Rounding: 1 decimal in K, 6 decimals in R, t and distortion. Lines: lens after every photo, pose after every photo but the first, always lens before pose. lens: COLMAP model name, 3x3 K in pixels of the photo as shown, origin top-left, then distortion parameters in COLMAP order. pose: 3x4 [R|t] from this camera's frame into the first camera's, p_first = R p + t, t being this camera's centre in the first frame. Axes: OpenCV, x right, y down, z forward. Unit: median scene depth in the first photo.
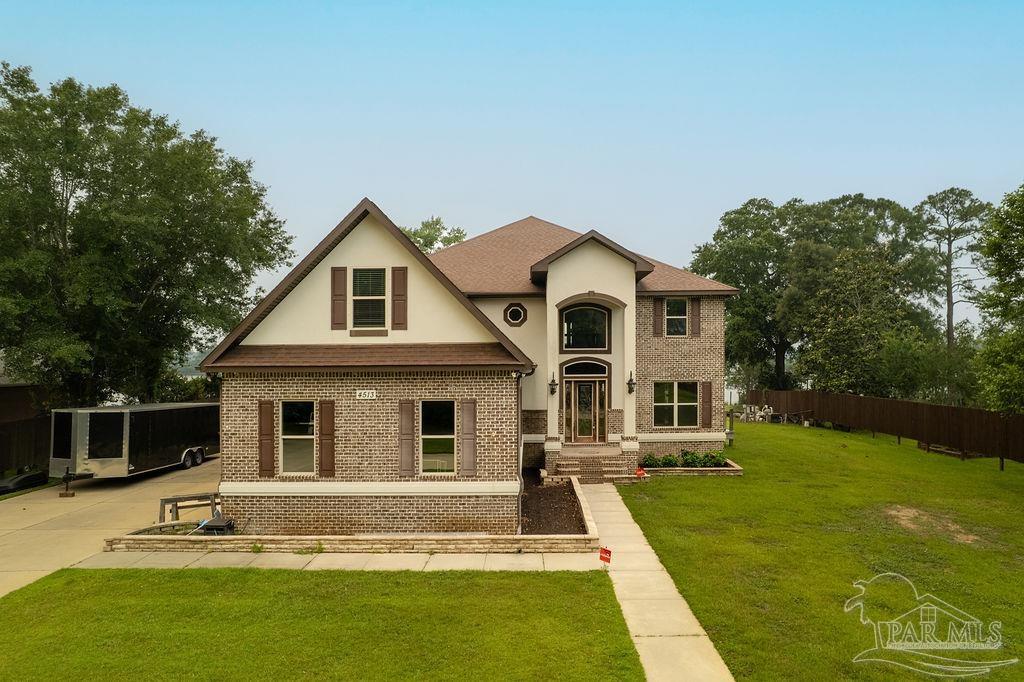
lens RADIAL K [[668.5, 0, 533.6], [0, 668.5, 359.4], [0, 0, 1]] dist [-0.052966, 0.040015]
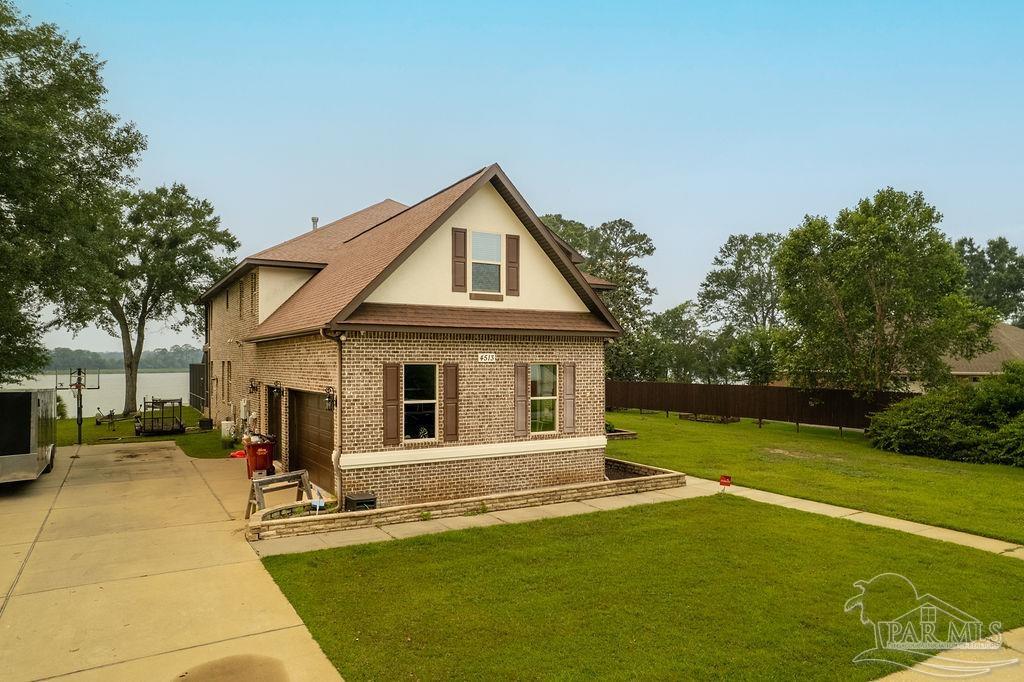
lens RADIAL K [[668.5, 0, 526.8], [0, 668.5, 372.2], [0, 0, 1]] dist [-0.052966, 0.040015]
pose [[0.850690, -0.001593, 0.525665, -0.729056], [-0.004374, 0.999939, 0.010107, 0.064058], [-0.525650, -0.010897, 0.850631, 0.105417]]
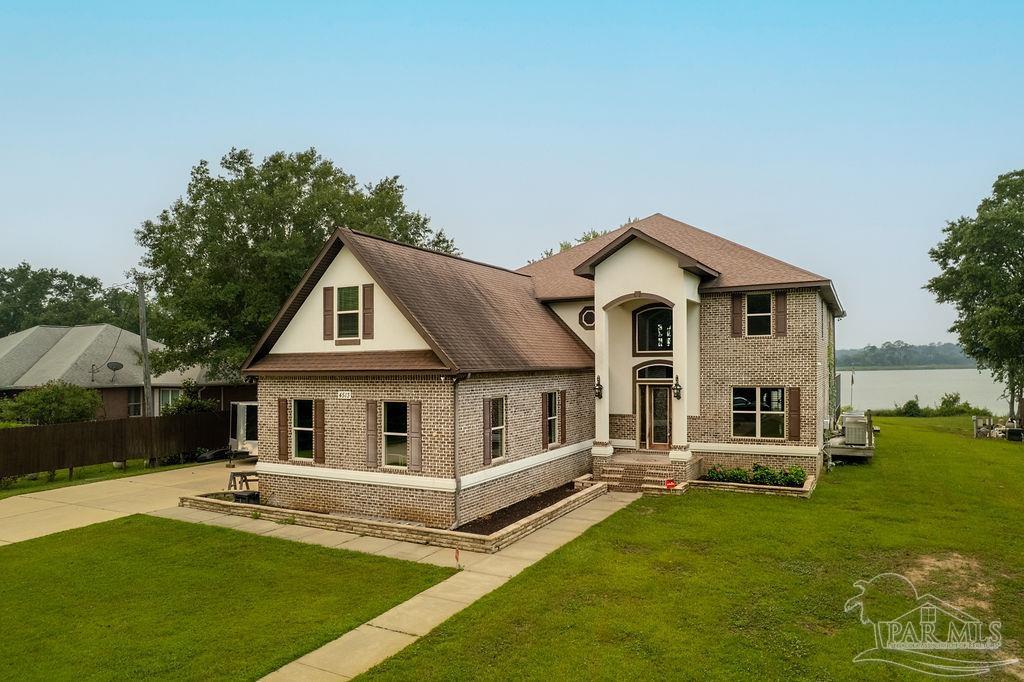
lens RADIAL K [[668.5, 0, 515.0], [0, 668.5, 358.5], [0, 0, 1]] dist [-0.052966, 0.040015]
pose [[0.881789, -0.008251, -0.471572, 0.561922], [0.006389, 0.999964, -0.005548, -0.002806], [0.471601, 0.001879, 0.881810, 0.109366]]
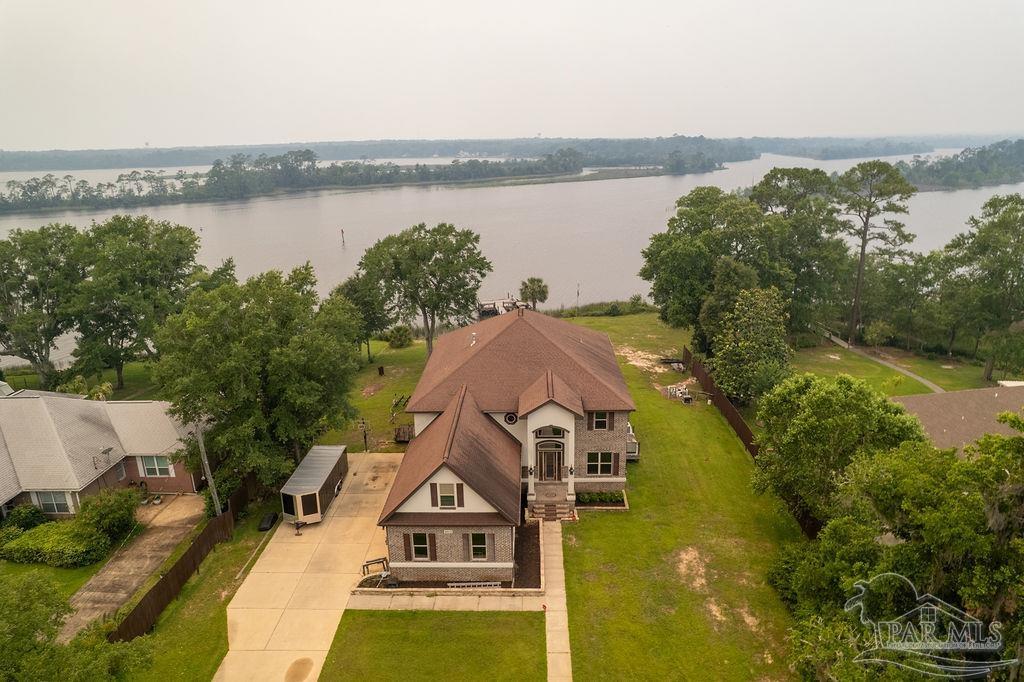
lens RADIAL K [[668.5, 0, 511.3], [0, 668.5, 351.2], [0, 0, 1]] dist [-0.052966, 0.040015]
pose [[0.999326, -0.007845, -0.035852, 0.065002], [0.018438, 0.951975, 0.305619, -1.283612], [0.031733, -0.306075, 0.951479, -1.062507]]
